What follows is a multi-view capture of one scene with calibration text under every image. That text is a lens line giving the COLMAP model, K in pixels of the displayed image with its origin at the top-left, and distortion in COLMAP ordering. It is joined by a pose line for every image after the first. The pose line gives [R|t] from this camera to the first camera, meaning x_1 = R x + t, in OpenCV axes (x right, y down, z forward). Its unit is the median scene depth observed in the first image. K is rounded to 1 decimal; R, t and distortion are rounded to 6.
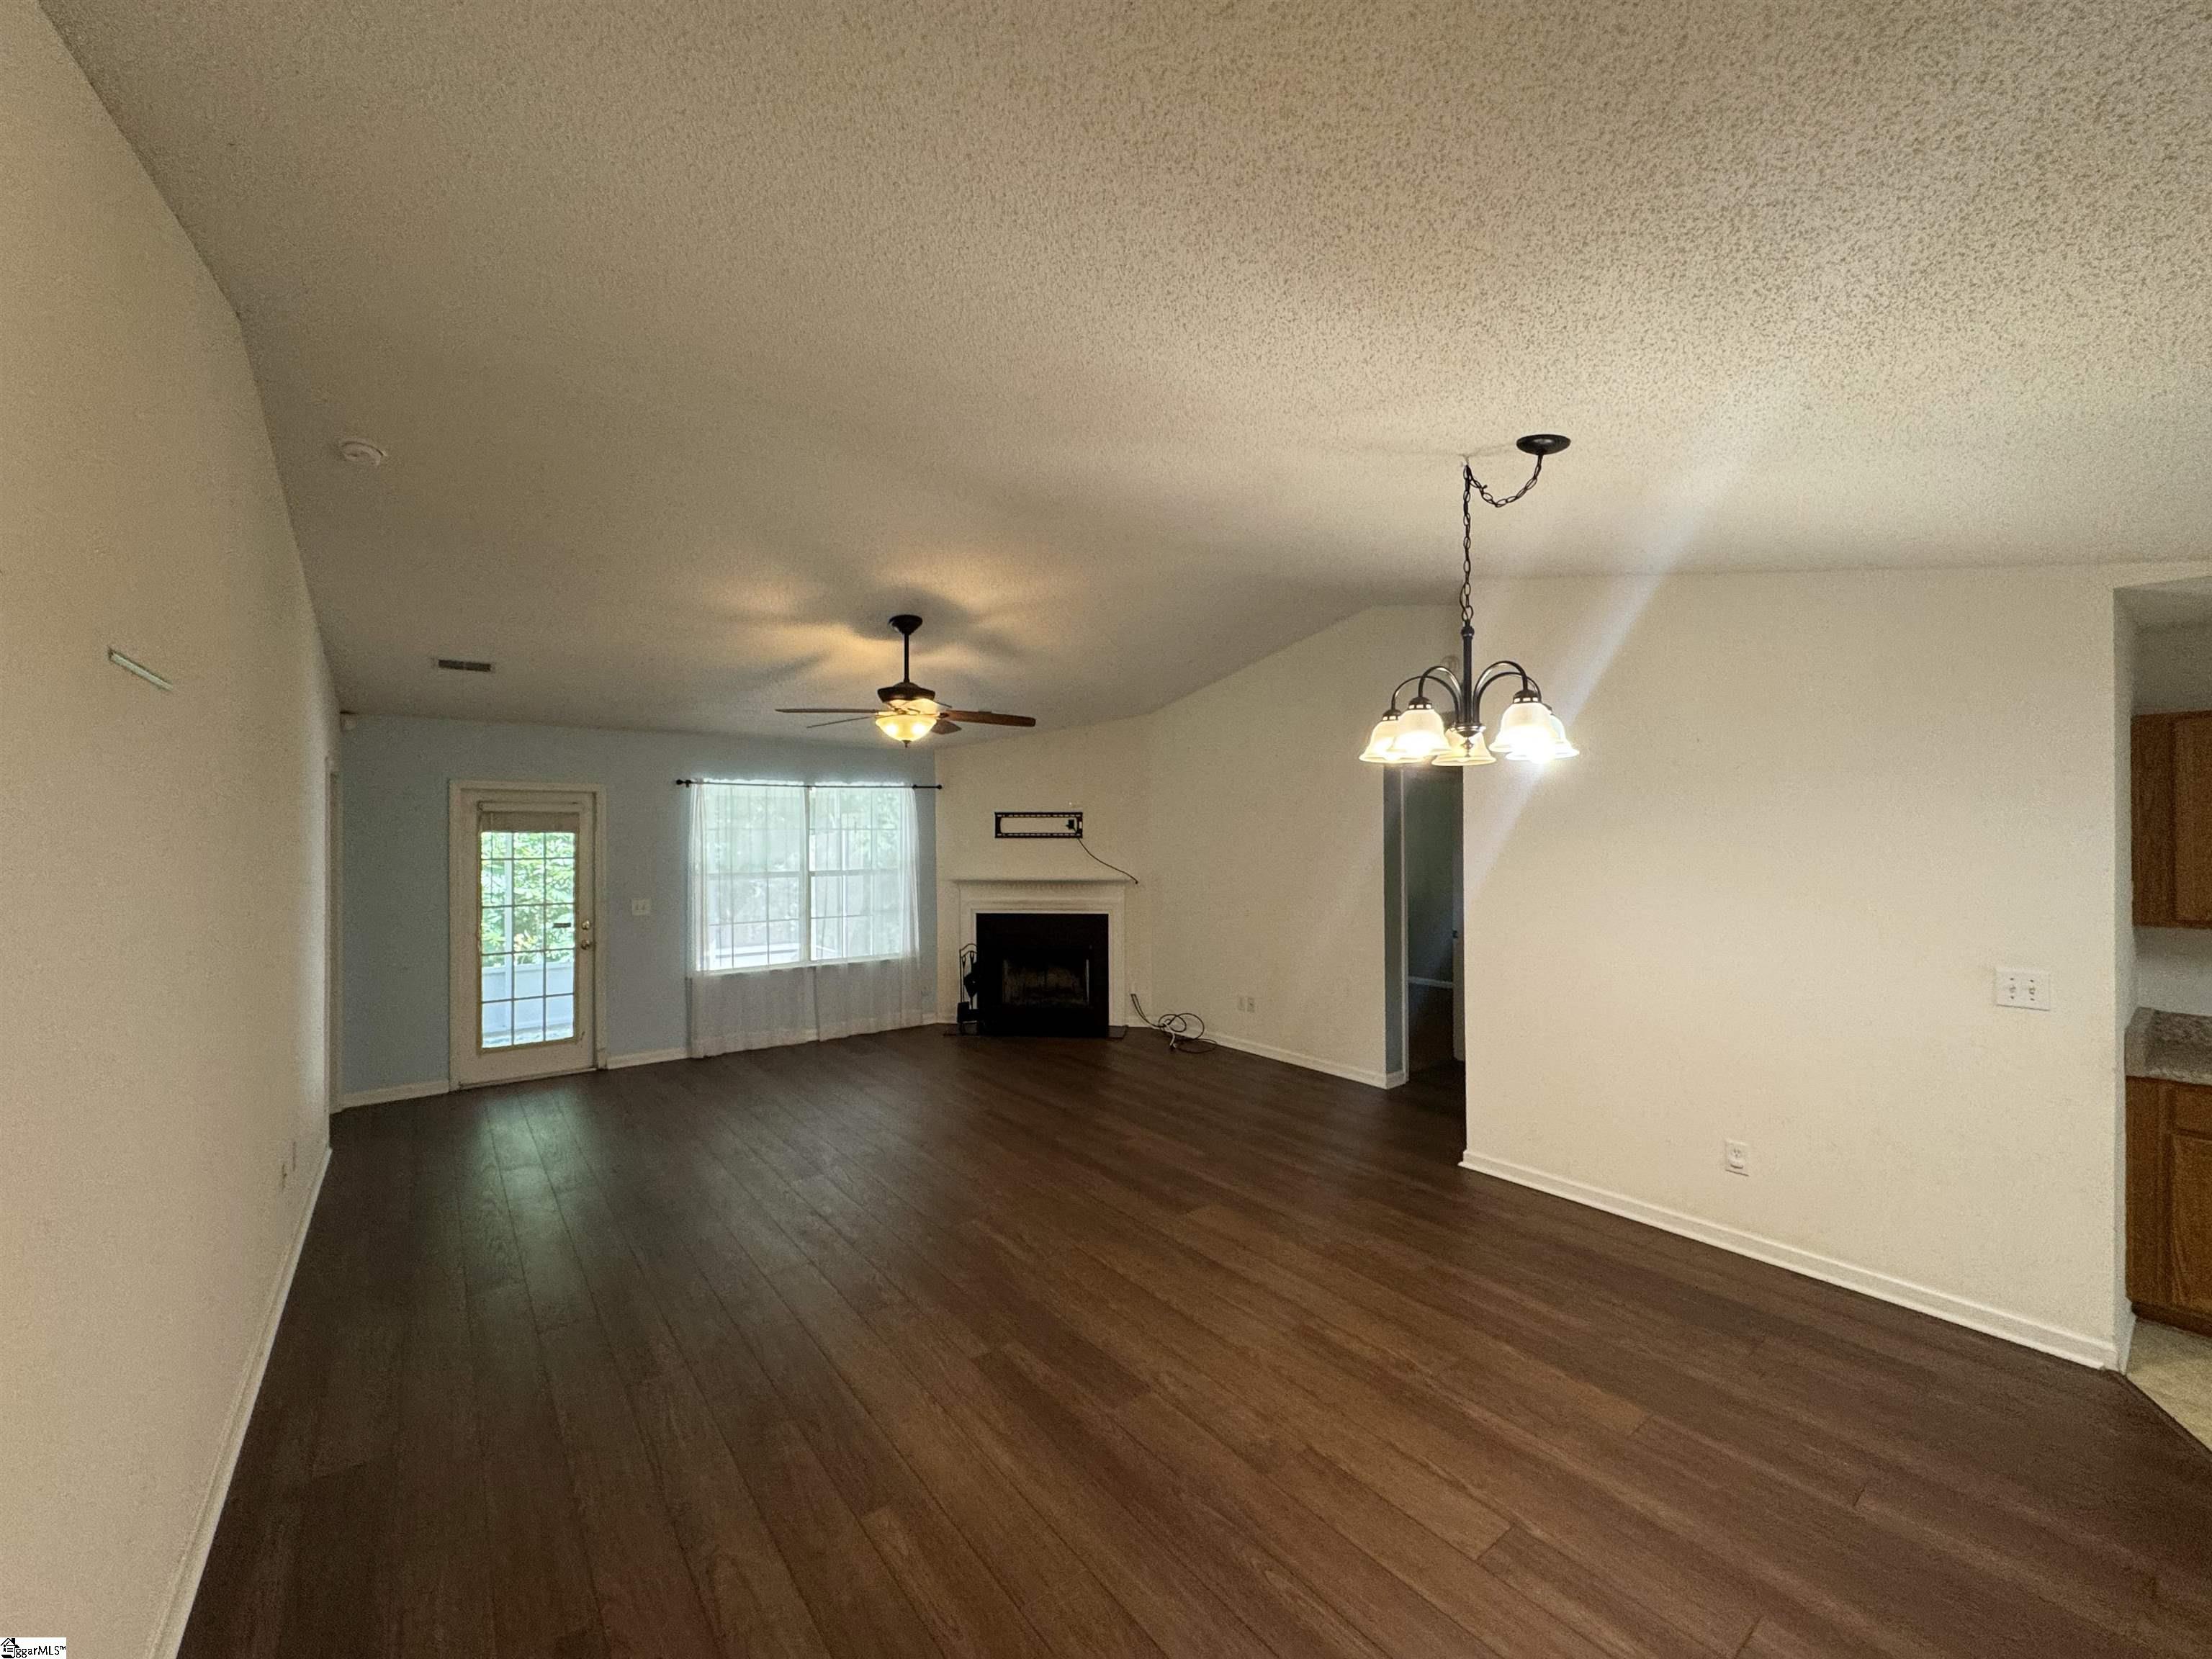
lens RADIAL K [[886.0, 0, 1106.0], [0, 886.0, 829.5], [0, 0, 1]] dist [-0.008263, 0.000096]
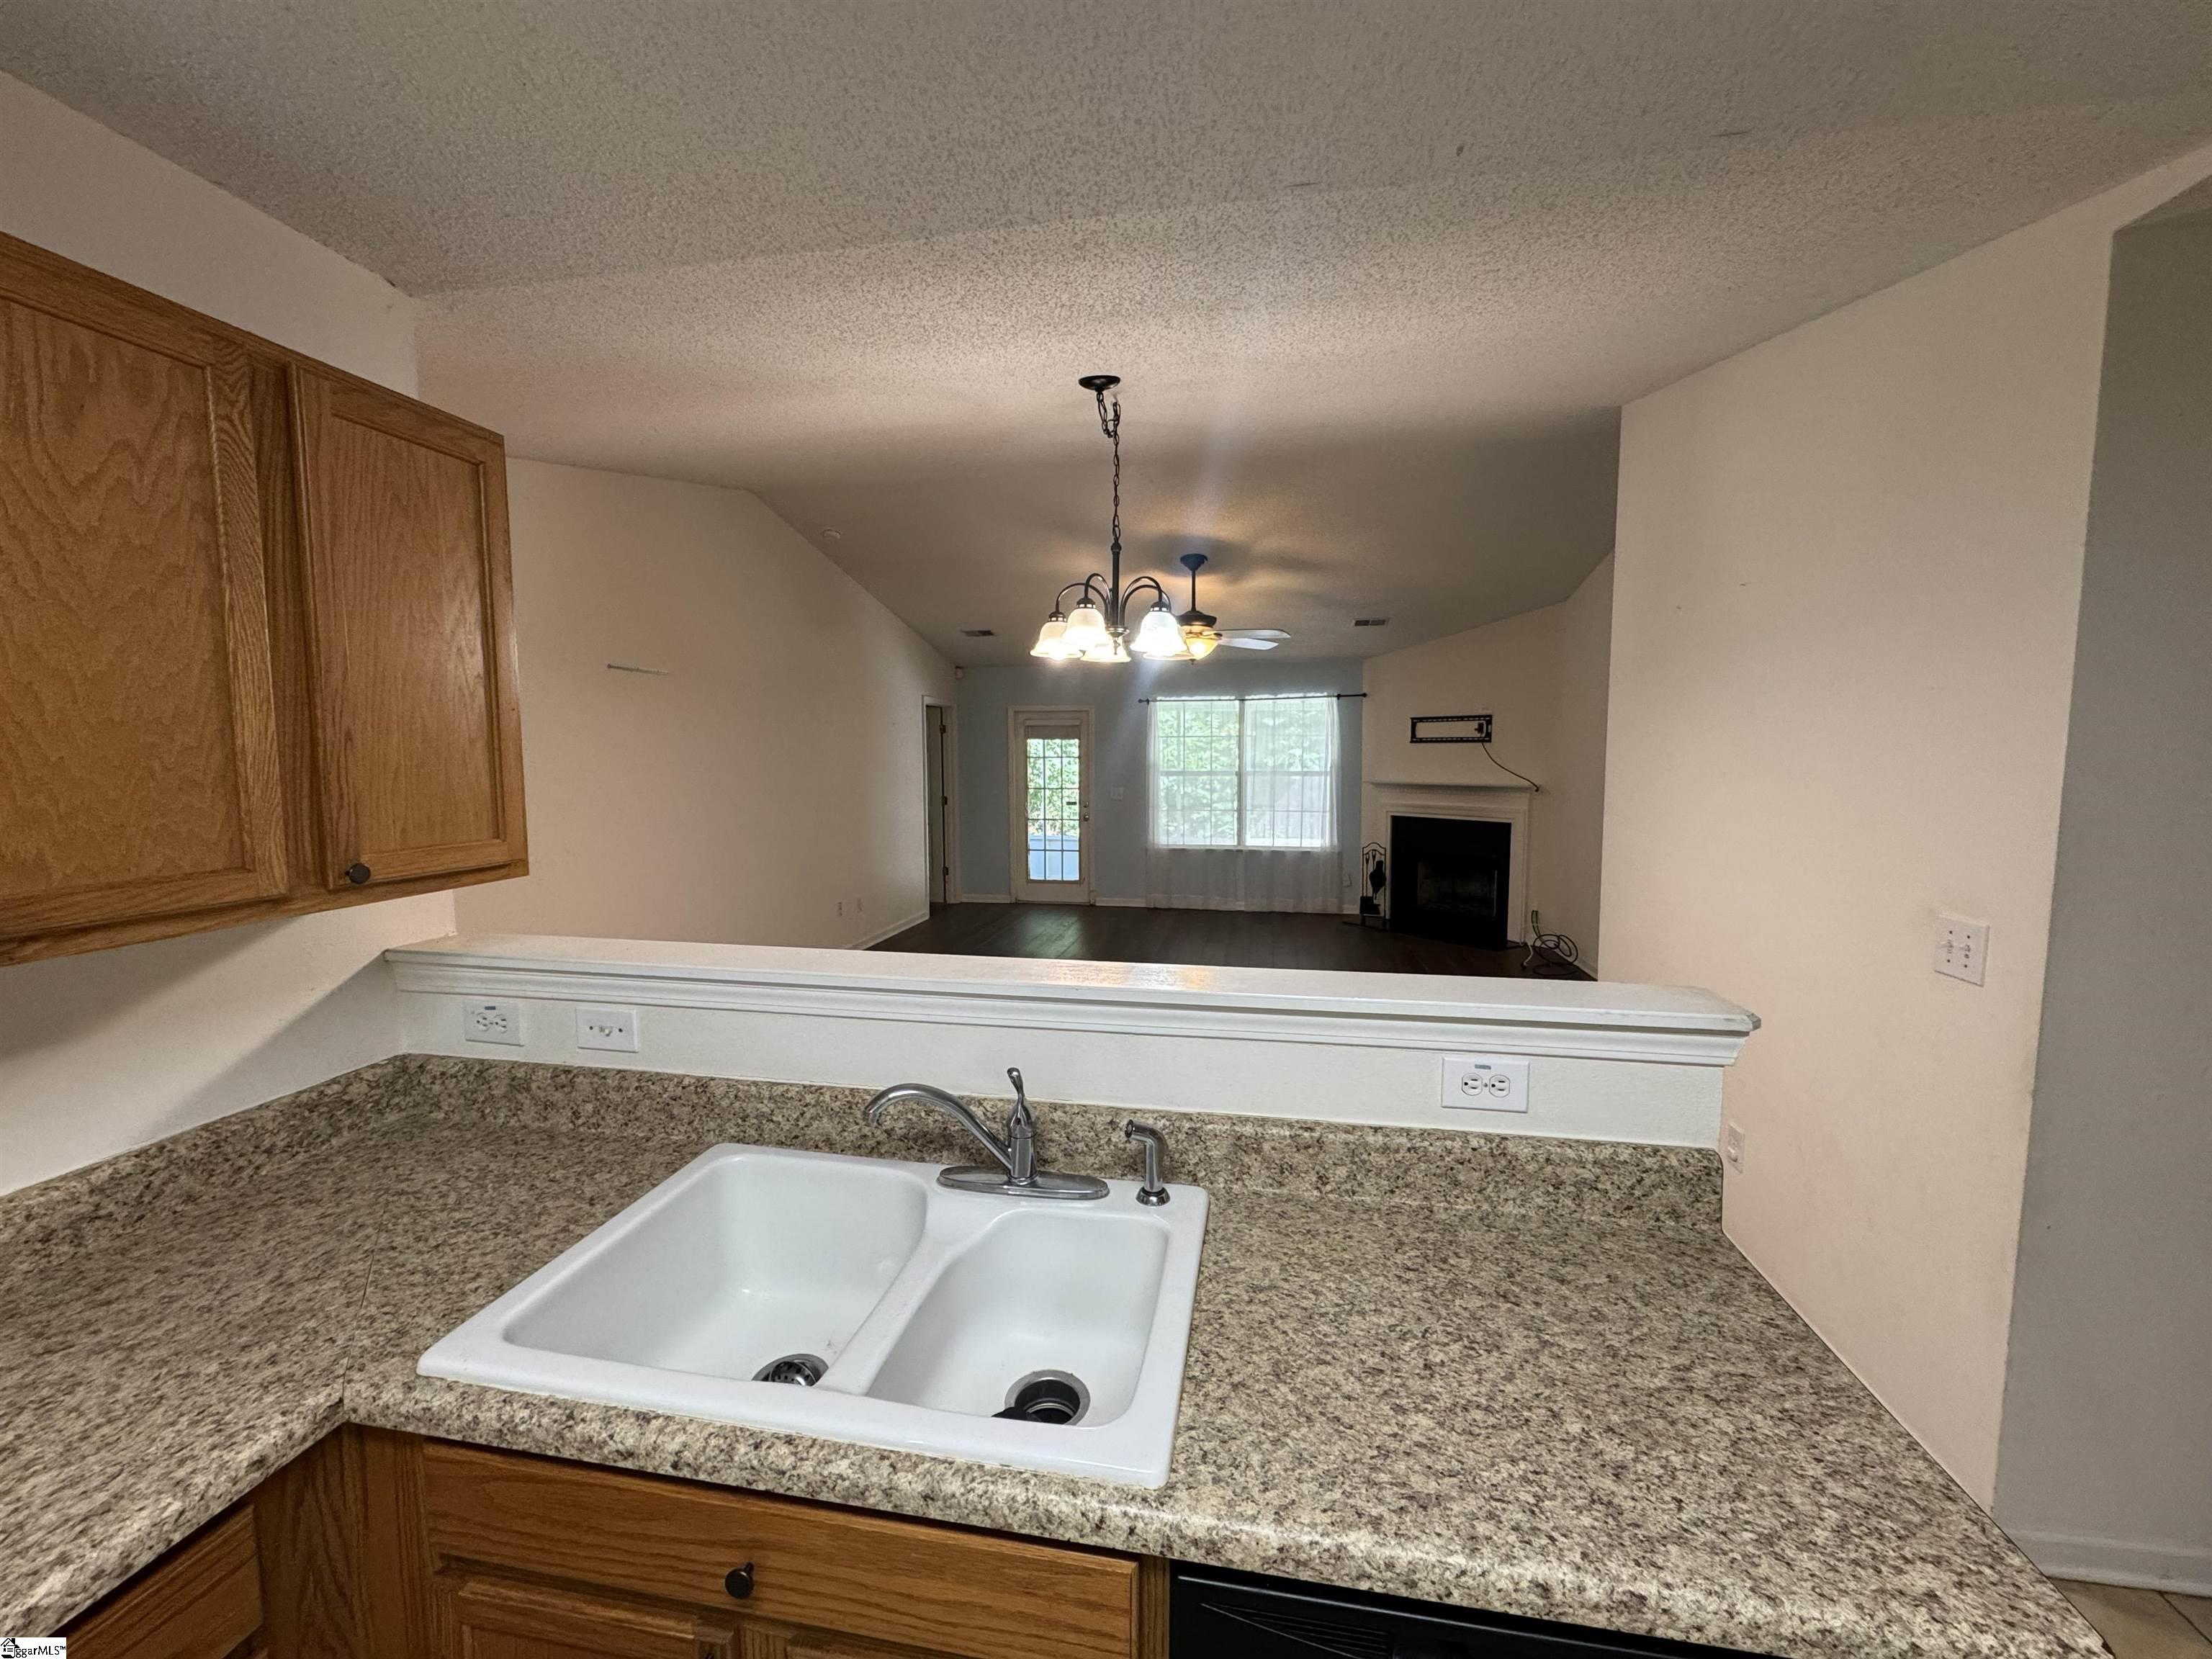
lens RADIAL K [[881.4, 0, 1104.6], [0, 881.4, 830.9], [0, 0, 1]] dist [-0.002673, 0.000673]
pose [[0.667216, 0.066534, -0.741887, 0.451779], [0.004246, 0.995647, 0.093109, 0.016422], [0.744852, -0.065274, 0.664029, 0.061693]]
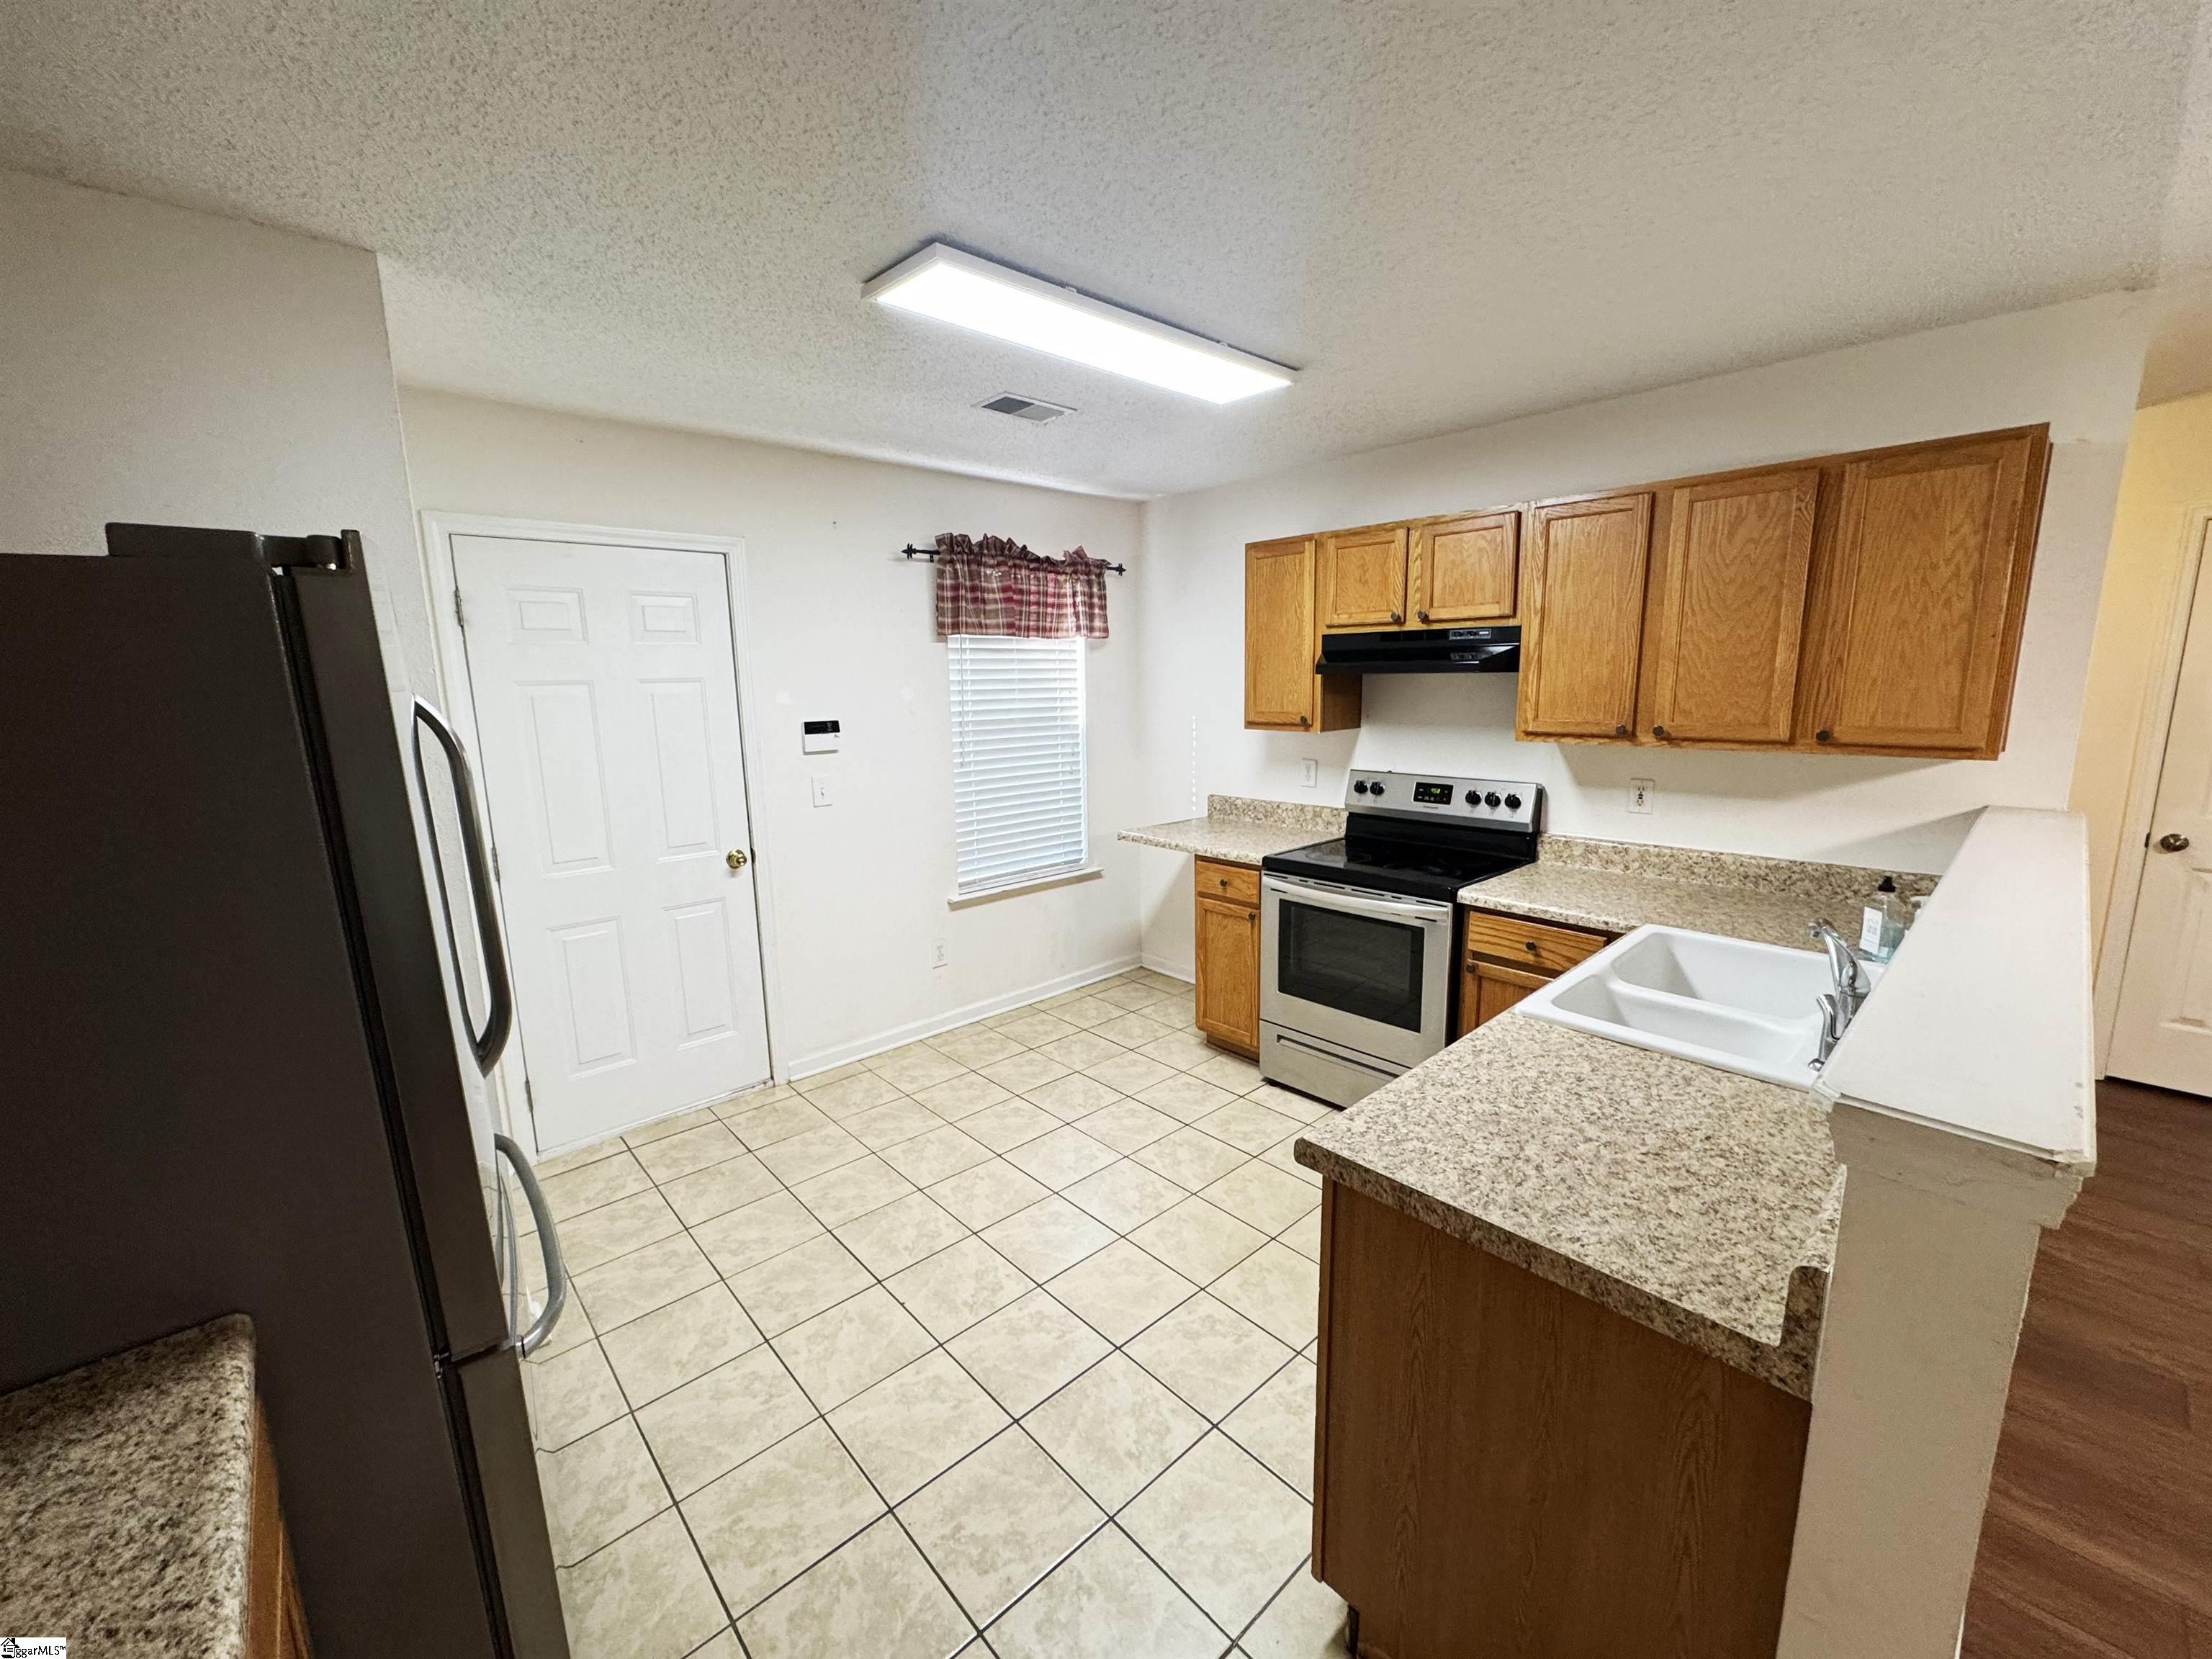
lens RADIAL K [[881.4, 0, 1104.6], [0, 881.4, 830.9], [0, 0, 1]] dist [-0.002673, 0.000673]
pose [[-0.996105, 0.034343, -0.081206, 0.516319], [0.019753, 0.984535, 0.174074, 0.013457], [0.085929, 0.171792, -0.981379, 0.376401]]
